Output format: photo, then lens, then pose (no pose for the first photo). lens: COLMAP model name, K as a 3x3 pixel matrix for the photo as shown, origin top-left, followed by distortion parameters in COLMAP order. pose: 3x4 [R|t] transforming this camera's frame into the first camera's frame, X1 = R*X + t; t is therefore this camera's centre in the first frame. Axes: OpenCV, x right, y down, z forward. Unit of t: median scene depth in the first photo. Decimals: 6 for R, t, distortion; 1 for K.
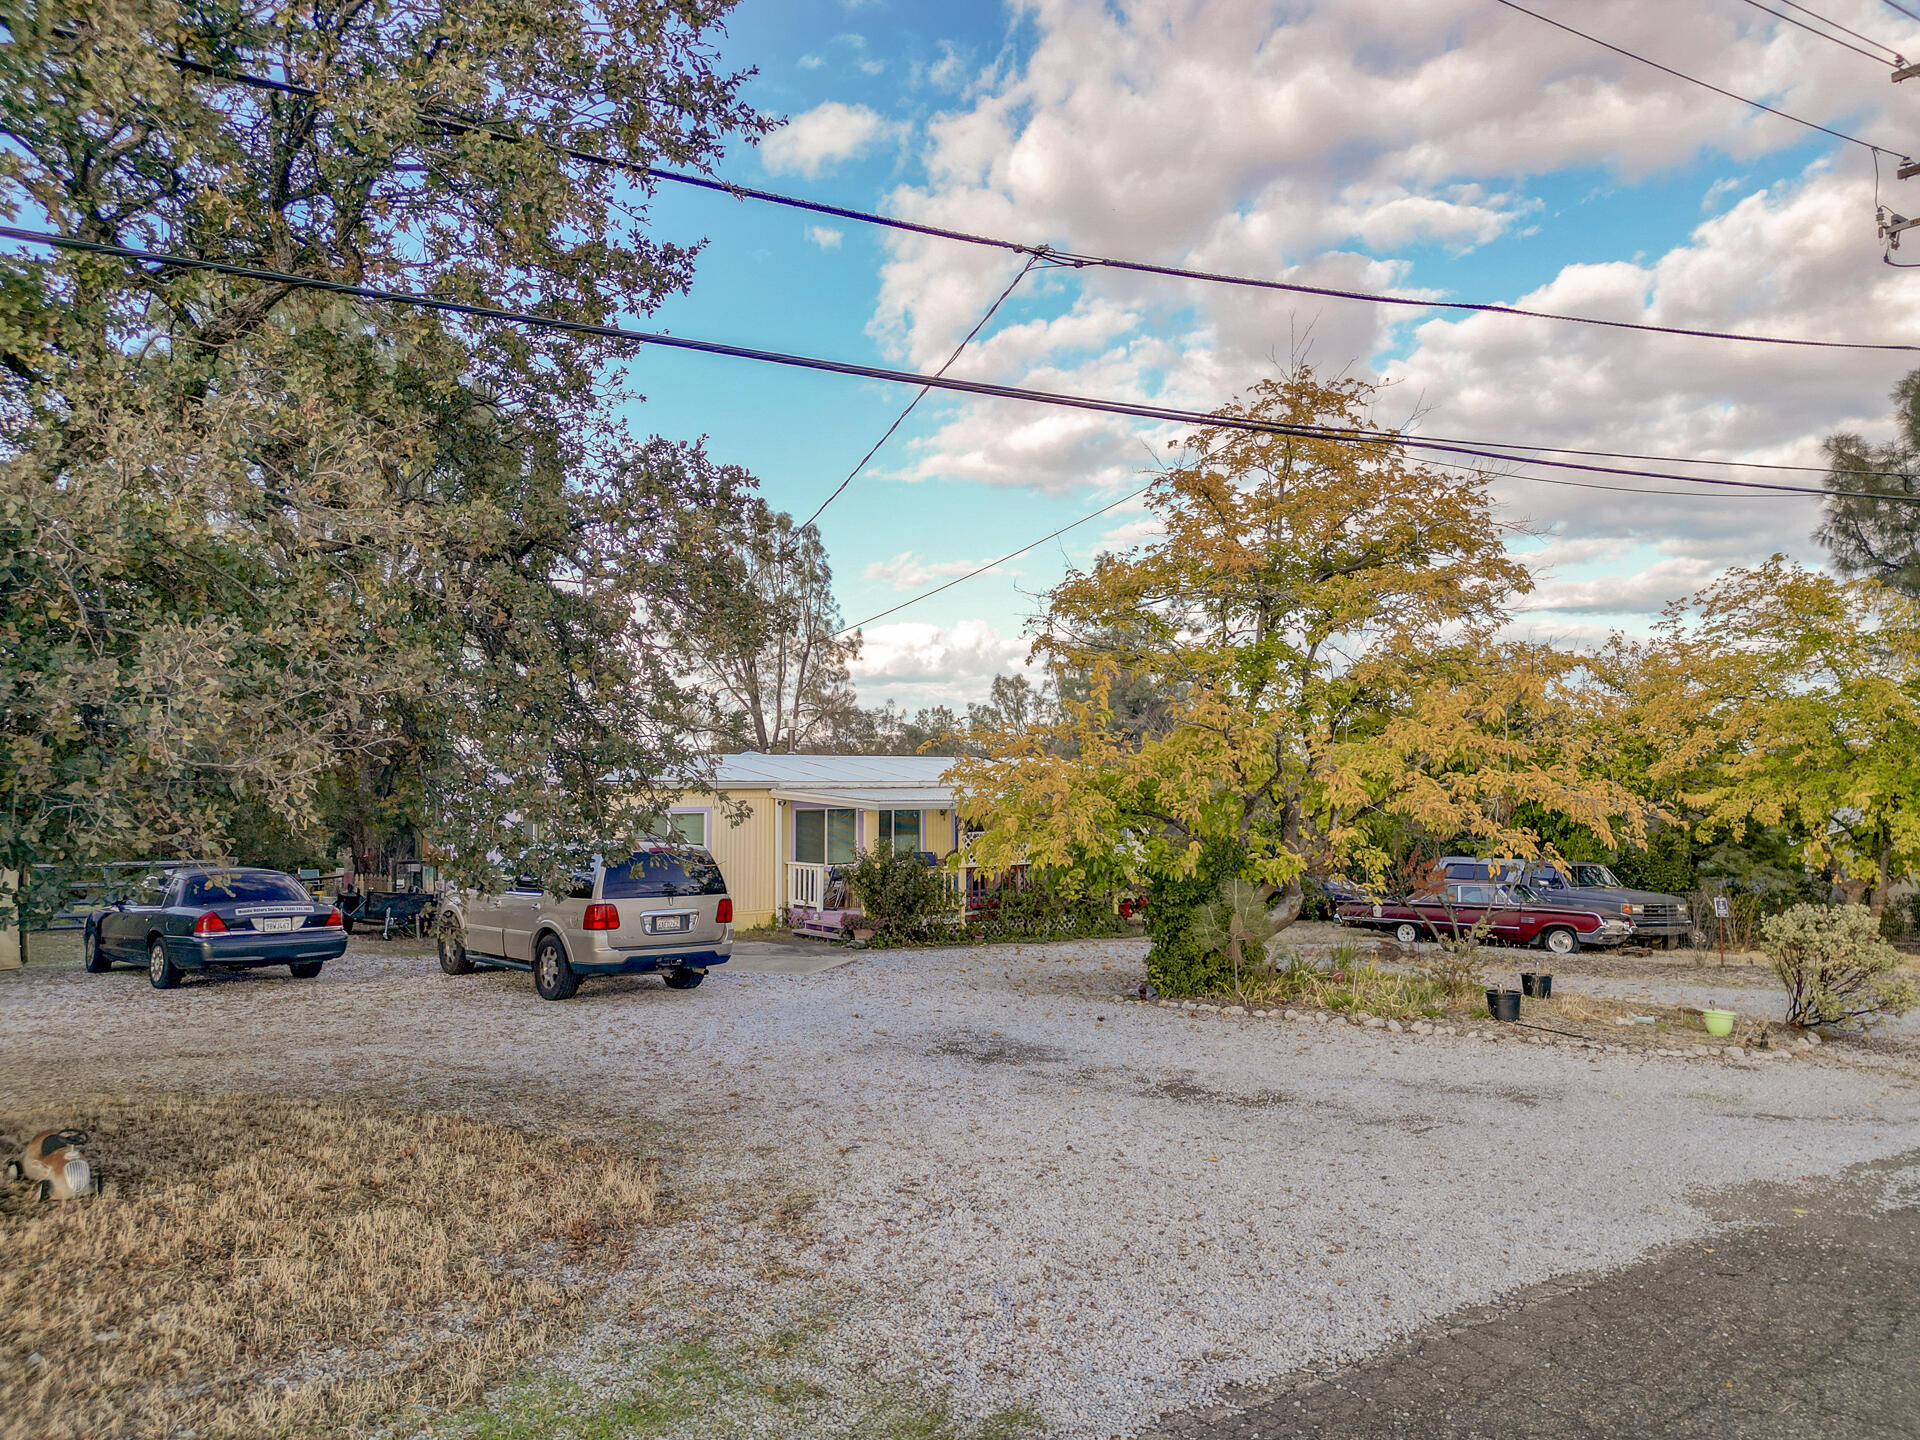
lens RADIAL K [[1339.9, 0, 961.2], [0, 1339.9, 741.0], [0, 0, 1]] dist [0.078670, -0.070541]
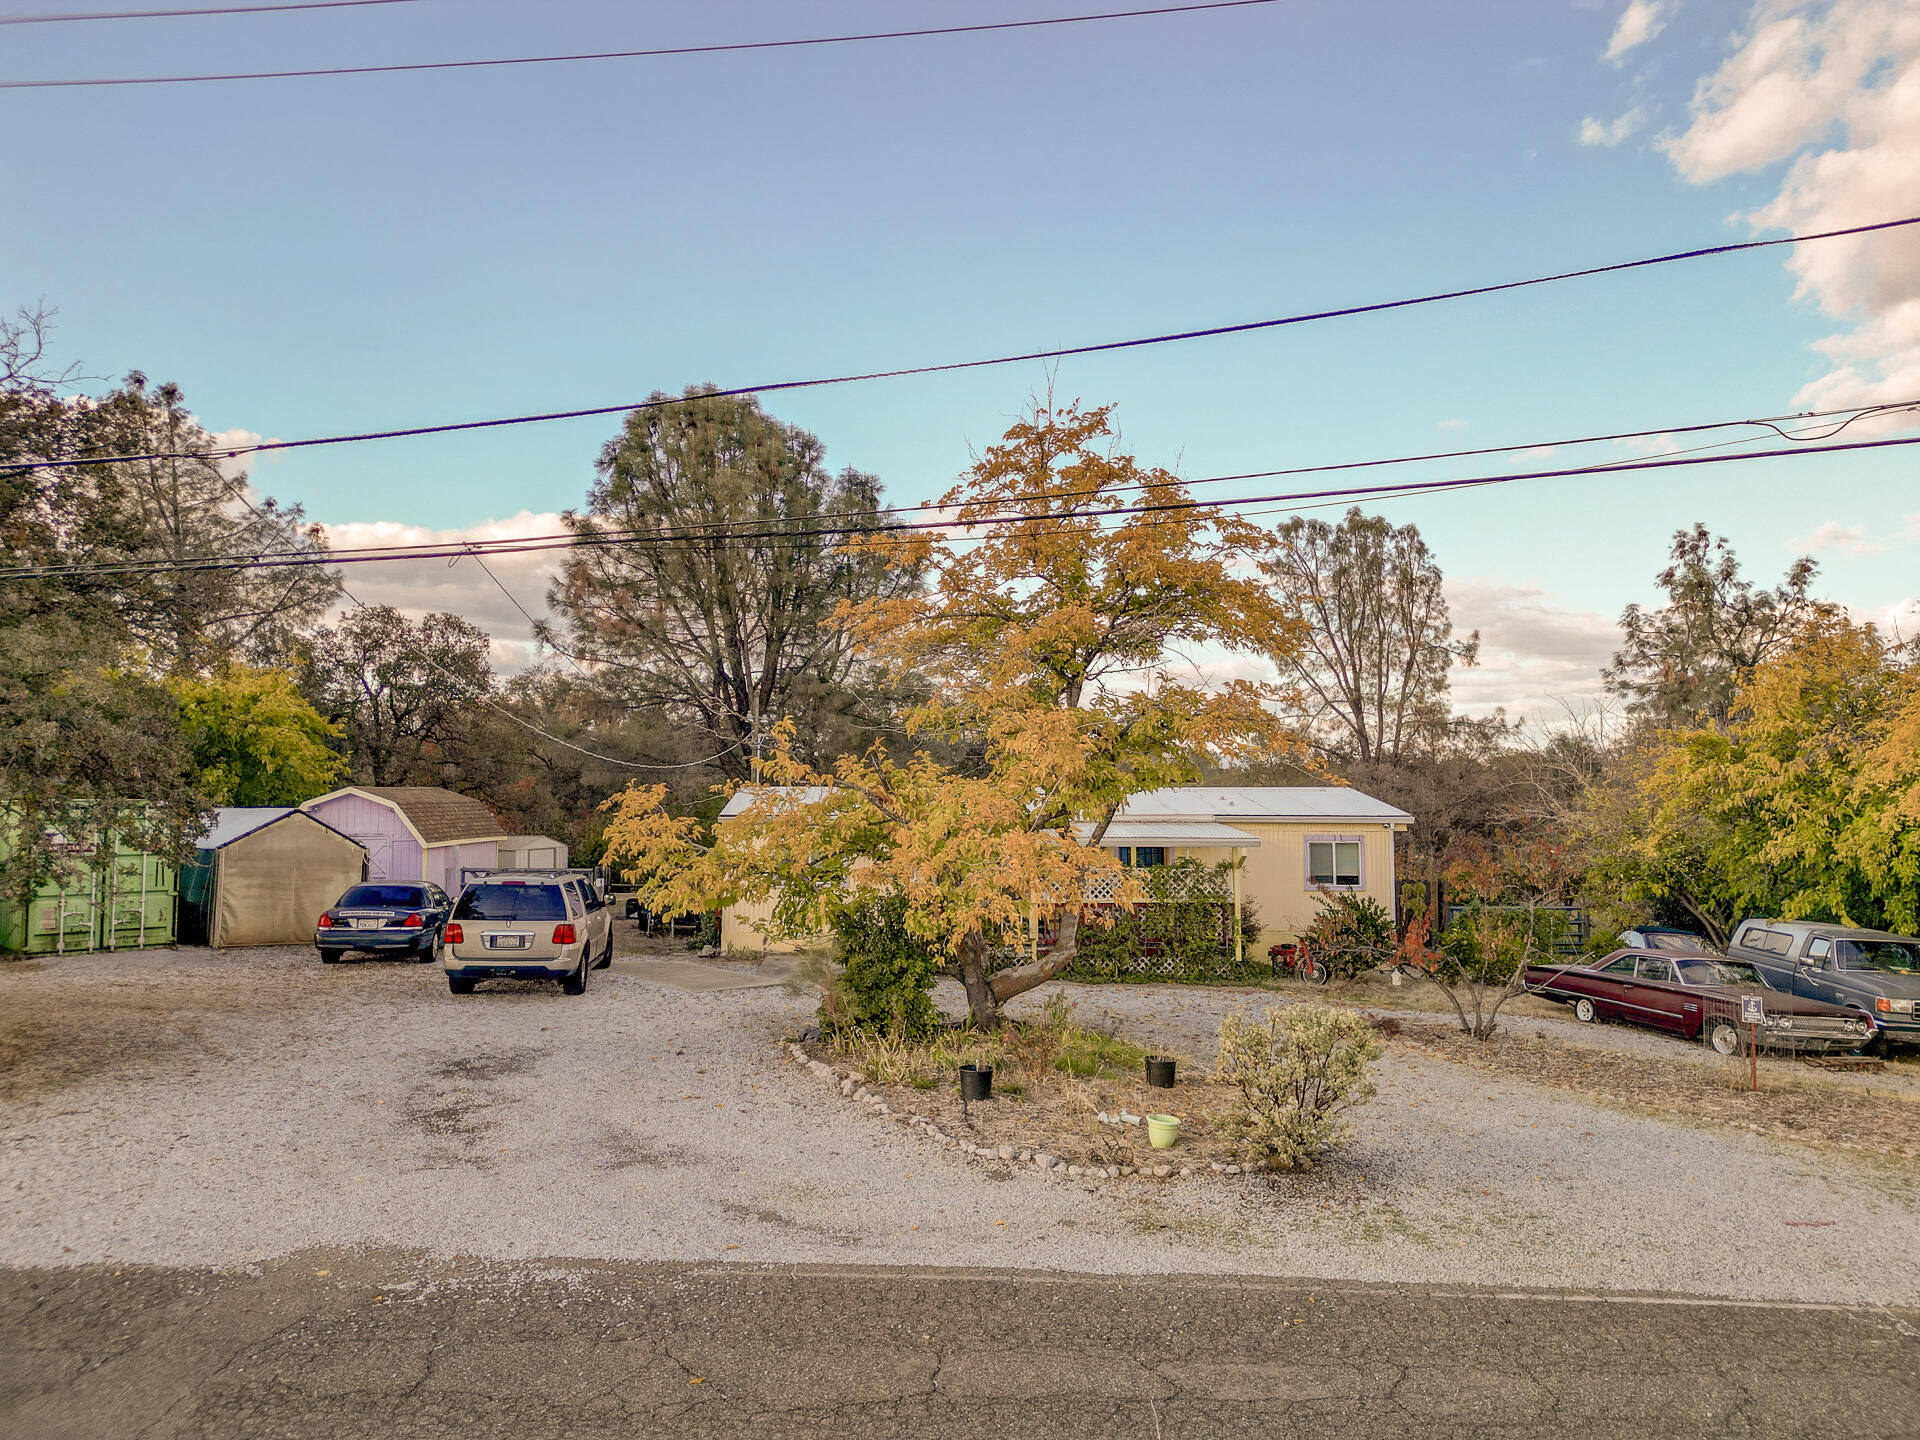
lens RADIAL K [[1339.9, 0, 961.2], [0, 1339.9, 741.0], [0, 0, 1]] dist [0.078670, -0.070541]
pose [[0.817090, -0.021475, -0.576110, 1.214192], [0.019616, 0.999763, -0.009446, -0.045756], [0.576176, -0.003582, 0.817318, 0.289459]]
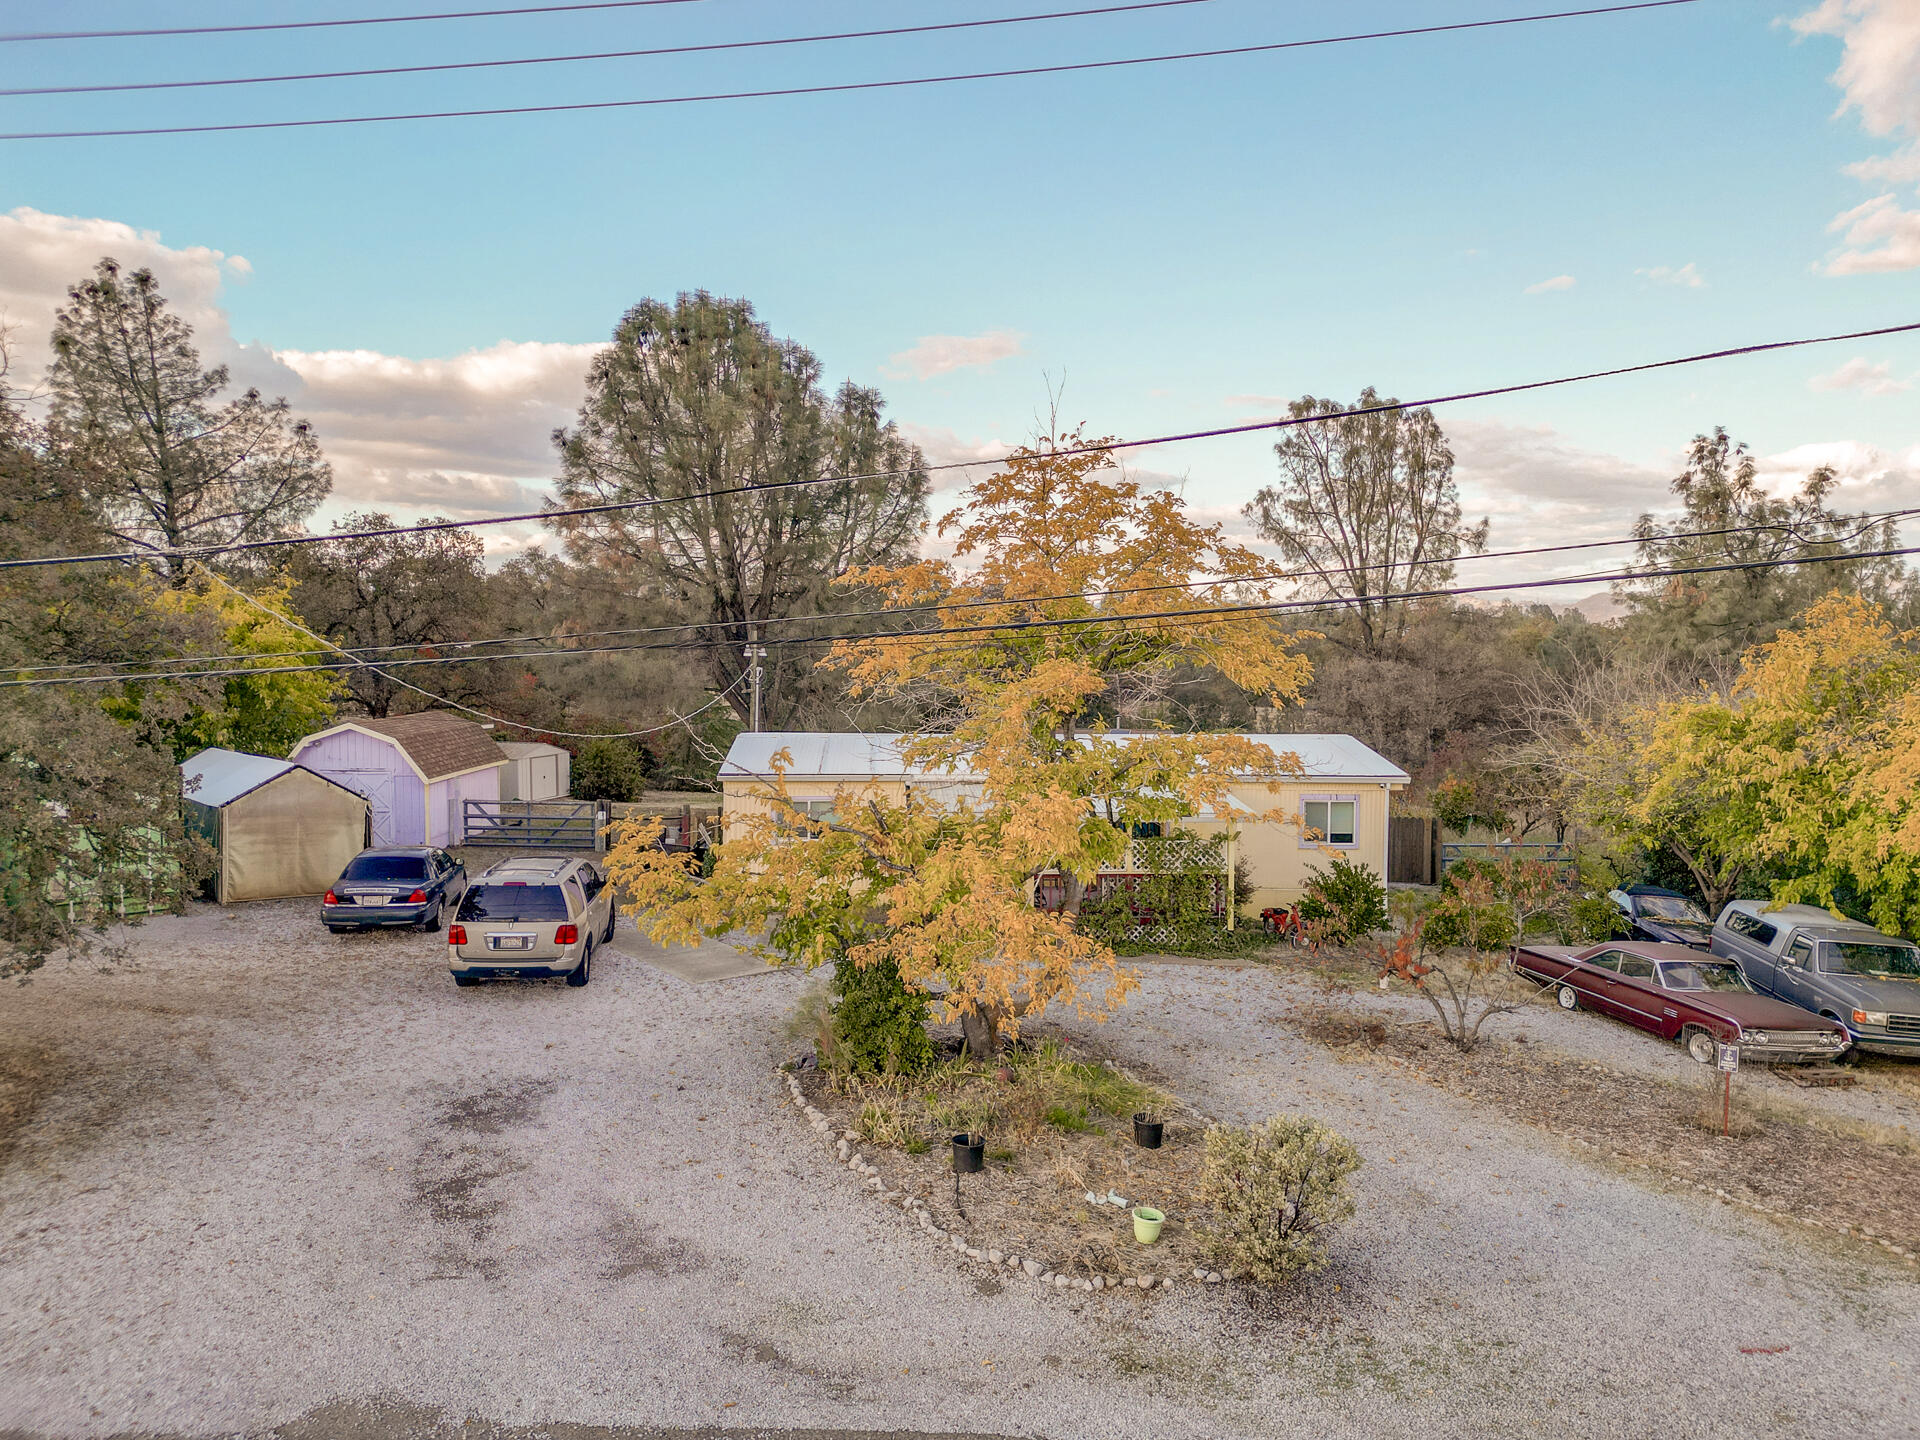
lens RADIAL K [[1339.9, 0, 961.2], [0, 1339.9, 741.0], [0, 0, 1]] dist [0.078670, -0.070541]
pose [[0.816286, 0.052120, -0.575292, 1.213975], [0.012602, 0.994077, 0.107943, -0.265797], [0.577511, -0.095362, 0.810794, 0.306268]]
